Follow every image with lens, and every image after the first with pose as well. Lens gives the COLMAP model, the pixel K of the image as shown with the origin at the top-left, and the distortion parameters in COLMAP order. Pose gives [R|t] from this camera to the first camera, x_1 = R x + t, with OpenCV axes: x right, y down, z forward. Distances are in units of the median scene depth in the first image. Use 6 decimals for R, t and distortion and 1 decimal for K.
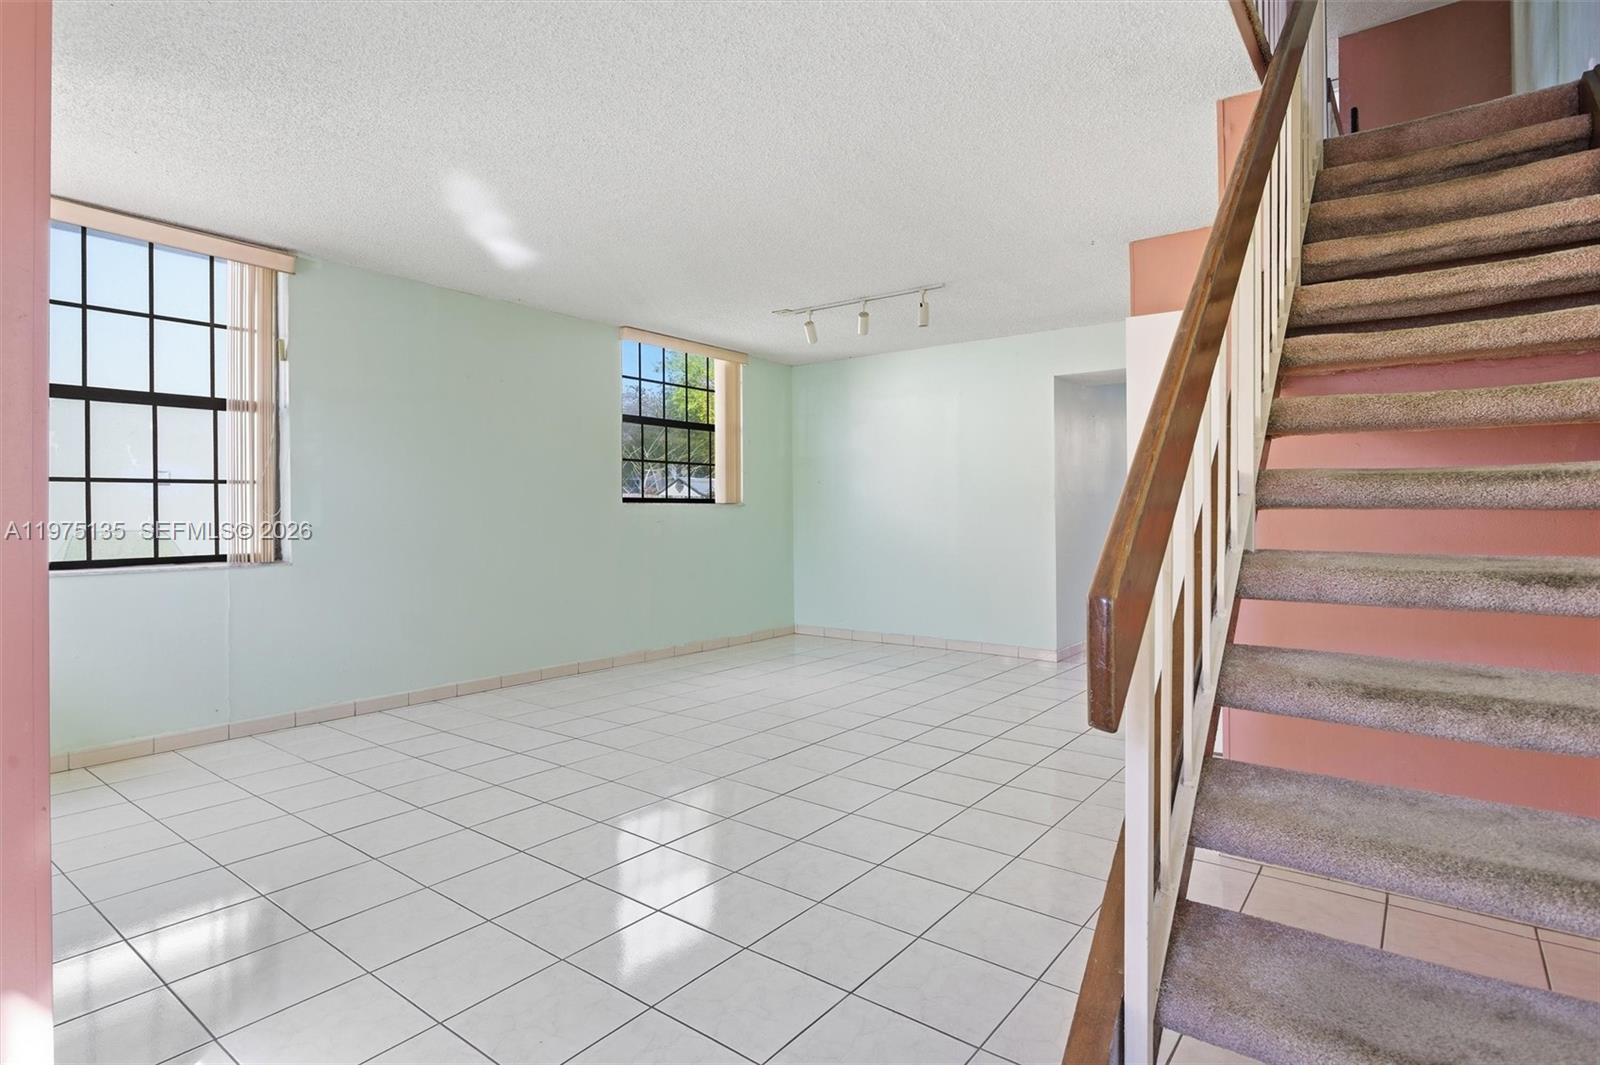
lens RADIAL K [[830.3, 0, 794.3], [0, 830.3, 508.6], [0, 0, 1]] dist [-0.000694, 0.000376]
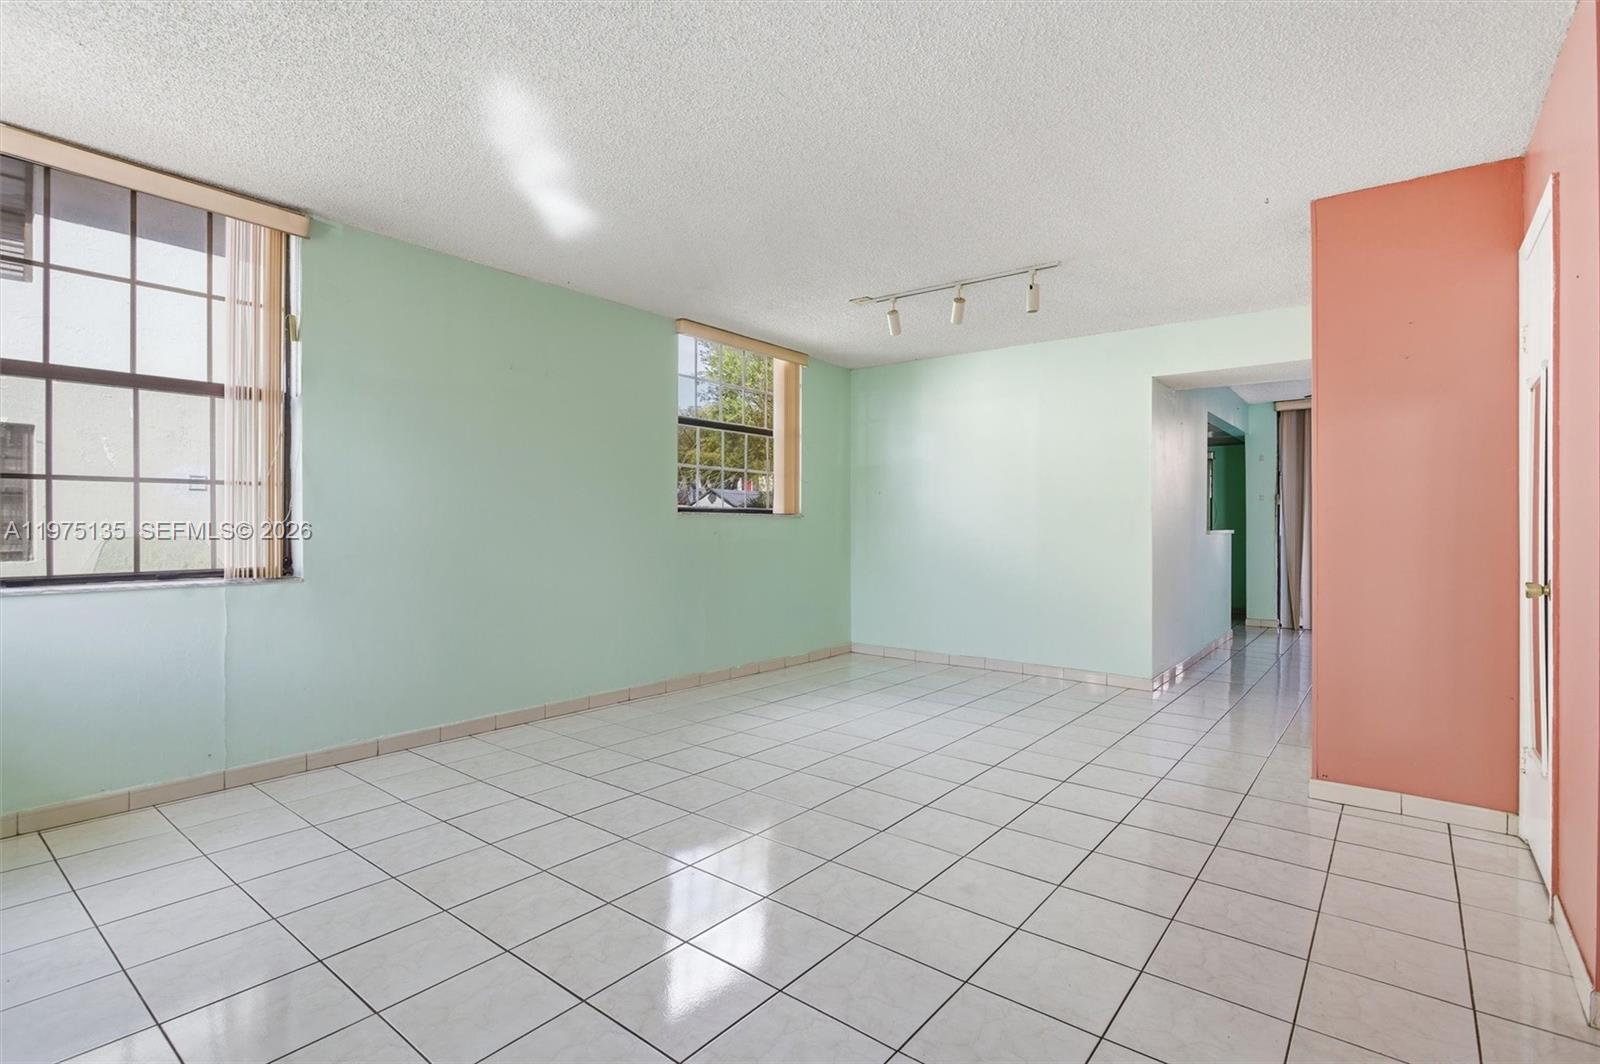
lens RADIAL K [[773.1, 0, 802.7], [0, 773.1, 518.9], [0, 0, 1]] dist [-0.002202, 0.000461]
pose [[0.999933, 0.007897, -0.008406, -0.085021], [-0.007921, 0.999965, -0.002840, 0.001959], [0.008383, 0.002906, 0.999961, 0.206764]]
